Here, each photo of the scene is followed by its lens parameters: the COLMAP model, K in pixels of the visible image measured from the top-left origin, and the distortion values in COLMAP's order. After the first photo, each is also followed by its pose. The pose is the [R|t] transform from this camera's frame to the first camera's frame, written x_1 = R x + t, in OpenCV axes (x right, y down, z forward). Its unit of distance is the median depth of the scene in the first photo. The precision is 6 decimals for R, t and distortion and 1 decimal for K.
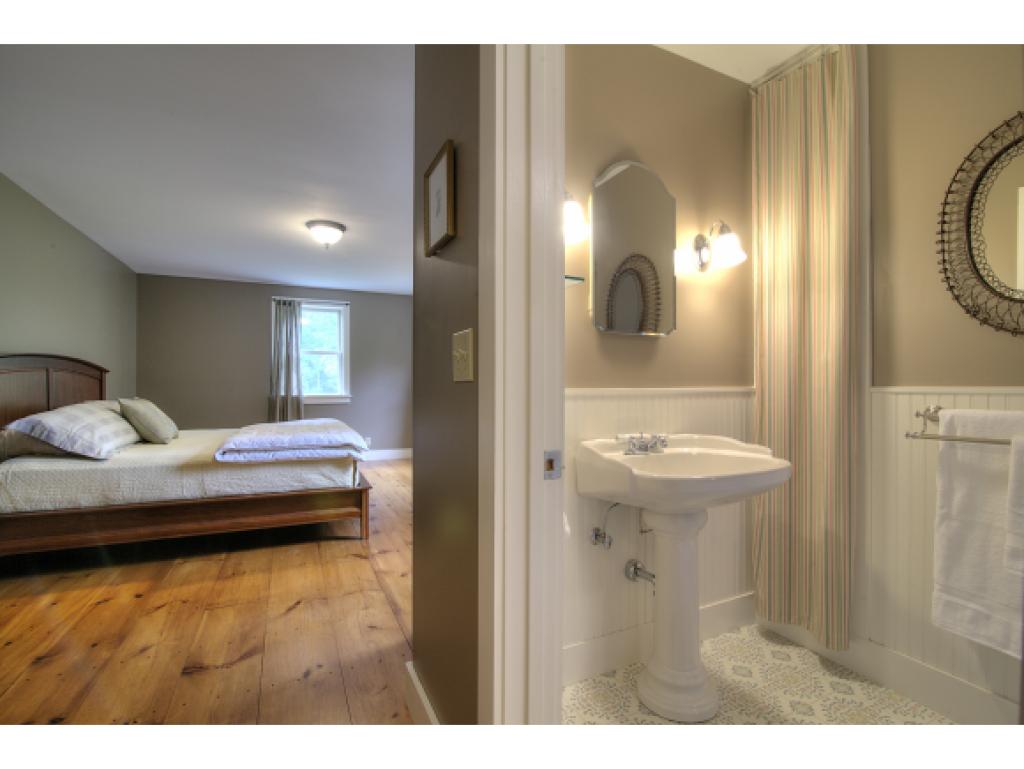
lens RADIAL K [[469.2, 0, 512.6], [0, 469.2, 386.0], [0, 0, 1]] dist [-0.006567, 0.000627]
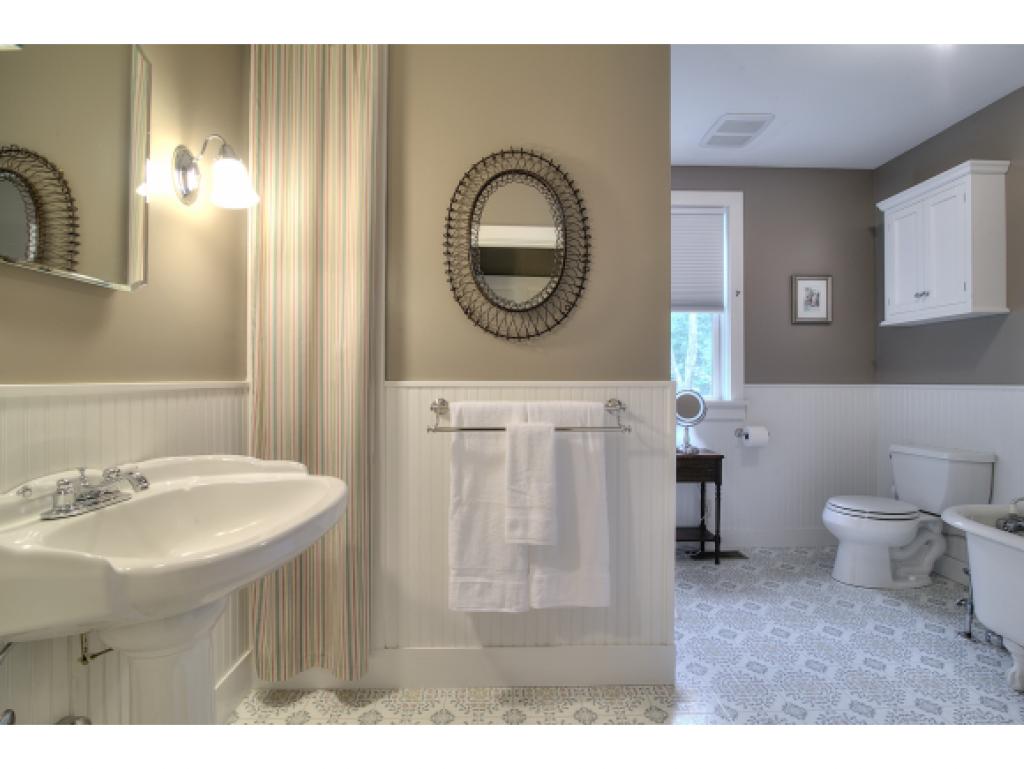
lens RADIAL K [[469.2, 0, 506.9], [0, 469.2, 382.0], [0, 0, 1]] dist [-0.006567, 0.000627]
pose [[0.429932, 0.000492, 0.902861, 0.011289], [-0.001837, 0.999998, 0.000330, 0.003167], [-0.902859, -0.001801, 0.429932, 0.381035]]
